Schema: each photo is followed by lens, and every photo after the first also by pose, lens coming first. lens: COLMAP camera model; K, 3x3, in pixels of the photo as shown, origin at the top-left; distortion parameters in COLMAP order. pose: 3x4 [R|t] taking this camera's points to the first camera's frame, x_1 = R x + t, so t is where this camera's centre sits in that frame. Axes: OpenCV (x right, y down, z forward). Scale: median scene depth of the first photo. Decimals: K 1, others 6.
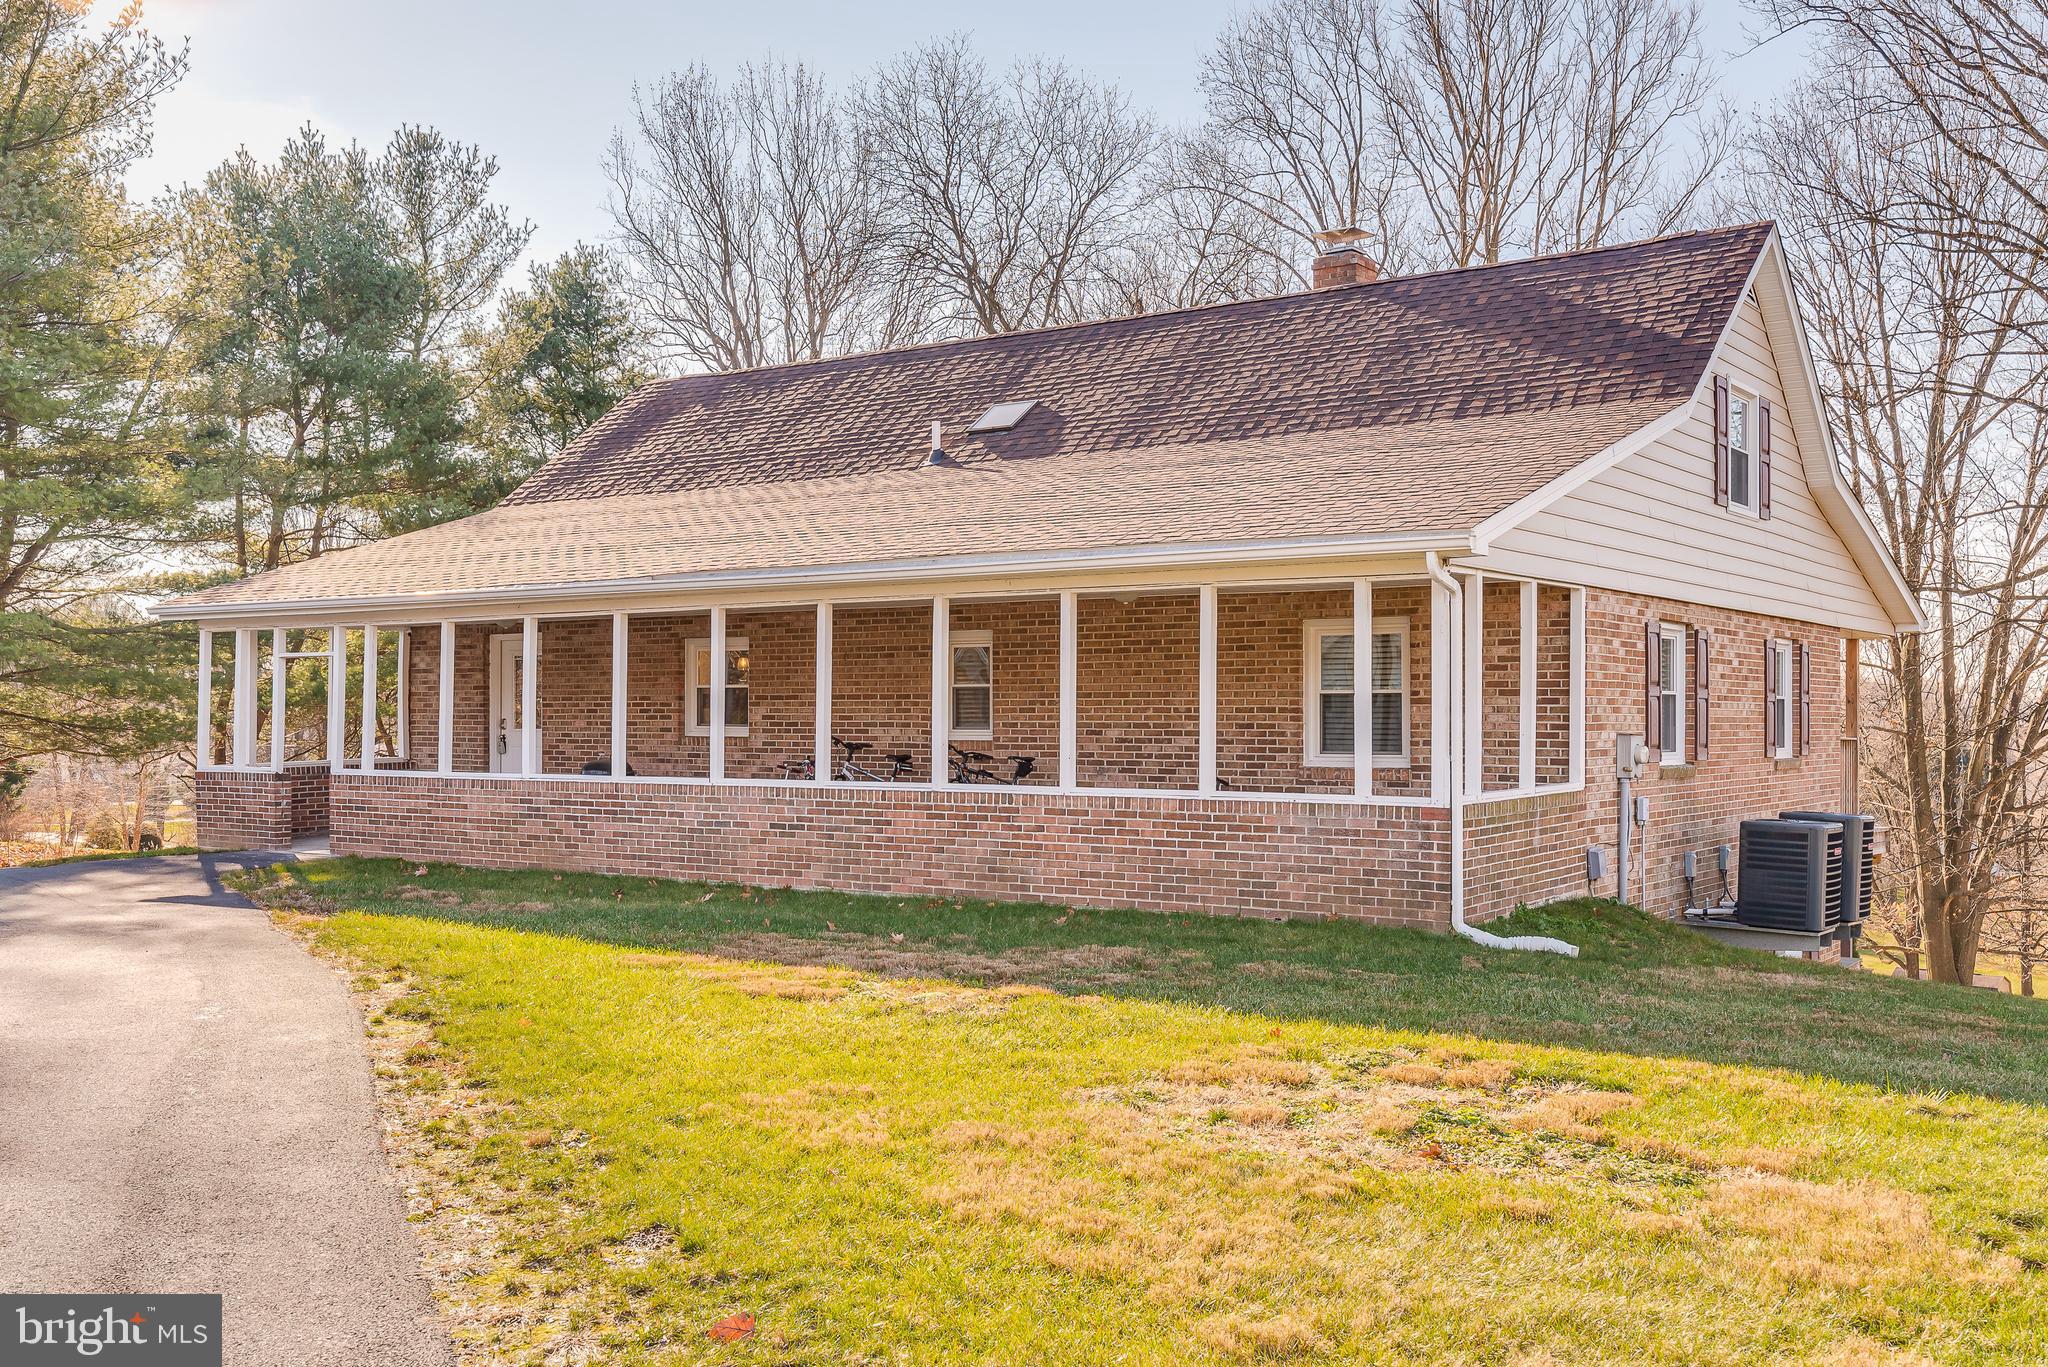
lens RADIAL K [[1921.8, 0, 1005.2], [0, 1921.8, 668.2], [0, 0, 1]] dist [-0.006676, 0.000000]
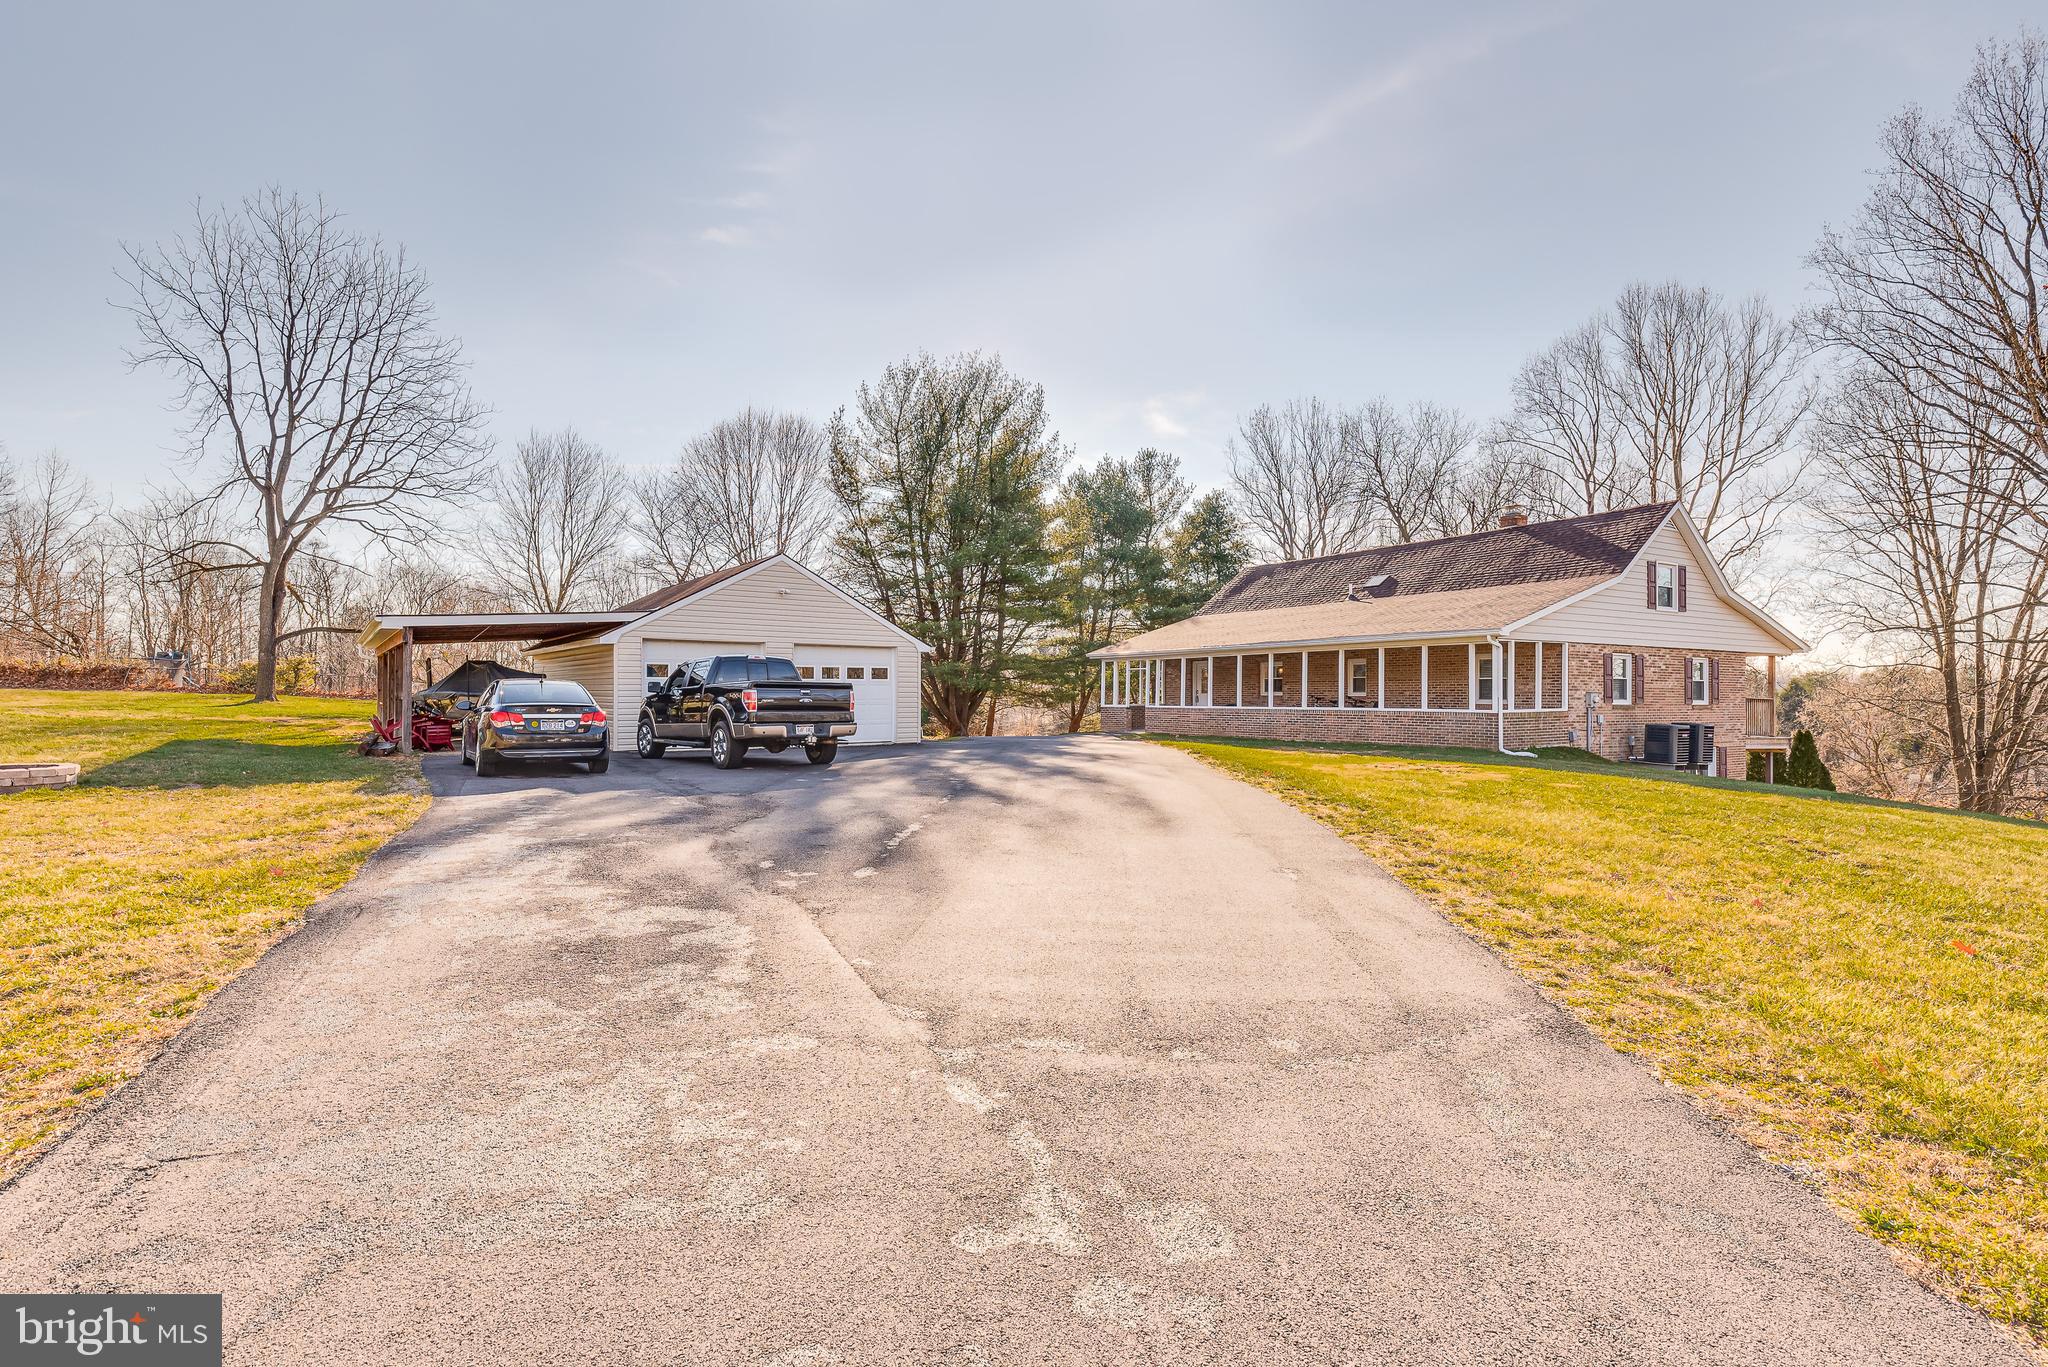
lens RADIAL K [[979.8, 0, 1024.8], [0, 979.8, 692.9], [0, 0, 1]] dist [0.001732, -0.000632]
pose [[0.920121, -0.000099, -0.391635, 0.039809], [0.007563, 0.999818, 0.017517, 0.000911], [0.391562, -0.019079, 0.919954, -0.233930]]
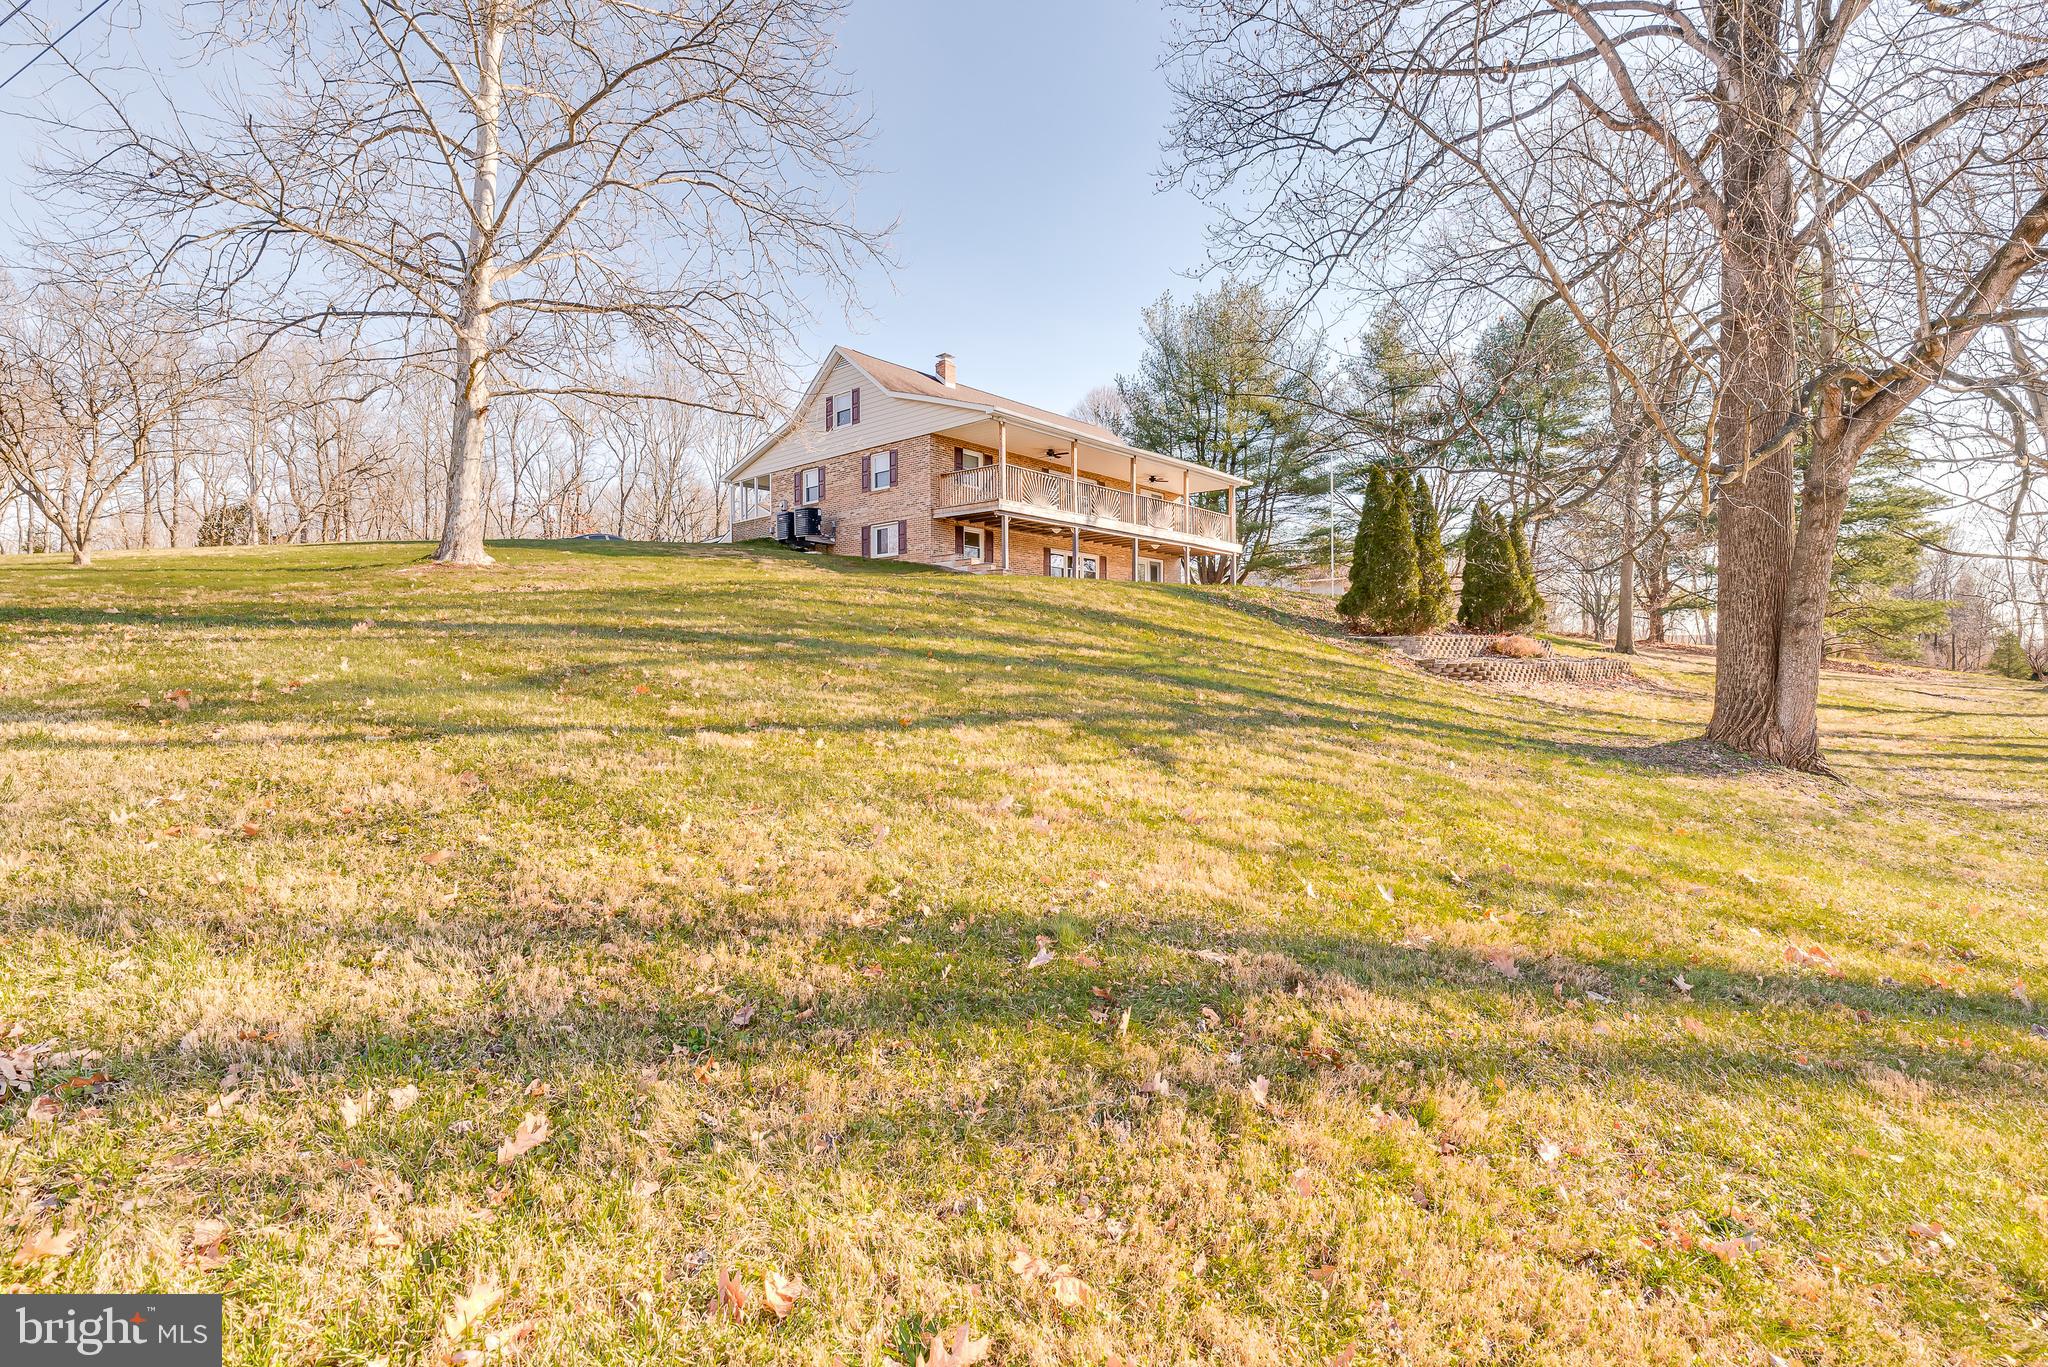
lens RADIAL K [[979.8, 0, 1024.1], [0, 979.8, 679.5], [0, 0, 1]] dist [0.001732, -0.000632]
pose [[-0.094692, 0.000912, -0.995506, 0.871475], [0.026994, 0.999634, -0.001652, 0.161231], [0.995141, -0.027029, -0.094682, 0.601387]]
